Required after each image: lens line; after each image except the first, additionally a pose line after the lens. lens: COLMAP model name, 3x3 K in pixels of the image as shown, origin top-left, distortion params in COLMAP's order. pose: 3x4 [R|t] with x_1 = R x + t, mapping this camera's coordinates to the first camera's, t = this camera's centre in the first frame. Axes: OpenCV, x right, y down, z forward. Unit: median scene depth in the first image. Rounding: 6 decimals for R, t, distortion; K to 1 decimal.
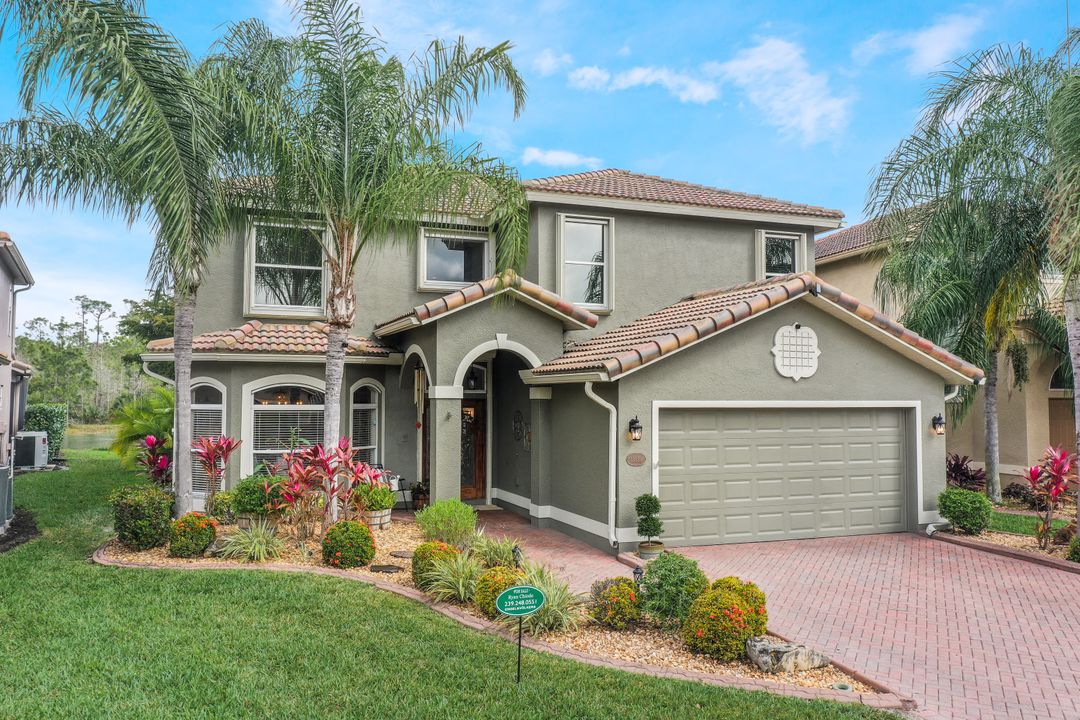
lens RADIAL K [[849.1, 0, 540.0], [0, 849.1, 360.0], [0, 0, 1]] dist [0.005269, 0.001433]
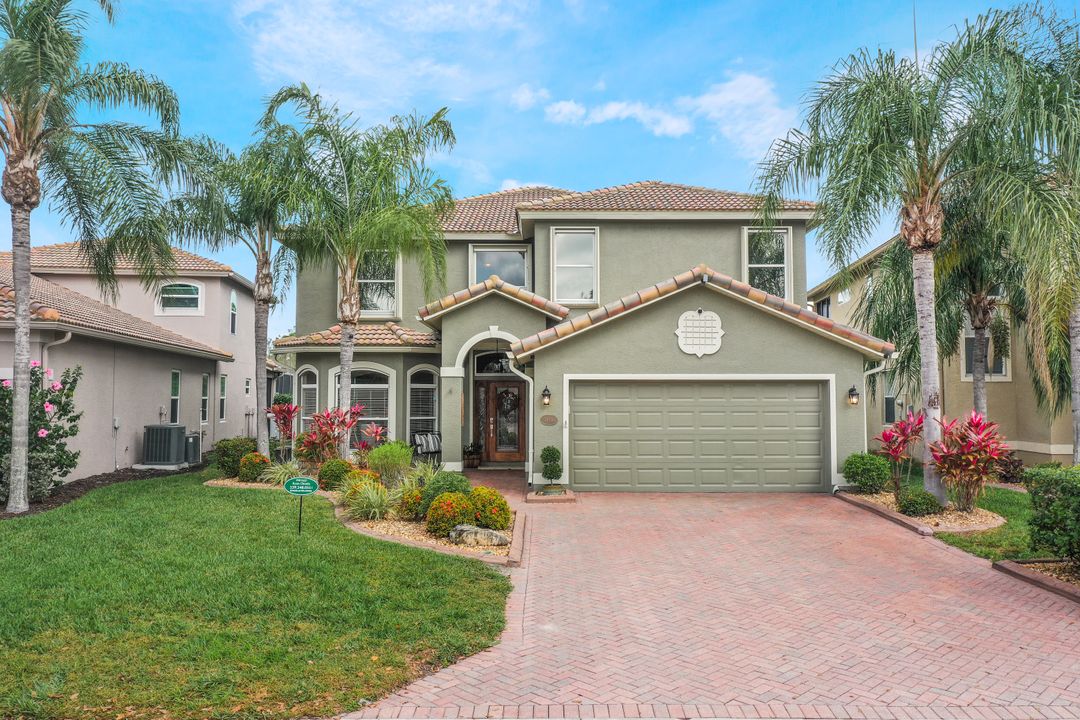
lens RADIAL K [[849.1, 0, 540.0], [0, 849.1, 360.0], [0, 0, 1]] dist [0.005269, 0.001433]
pose [[0.936318, -0.018587, -0.350660, 0.487538], [0.017619, 0.999827, -0.005951, 0.030293], [0.350710, -0.000606, 0.936484, -0.176338]]
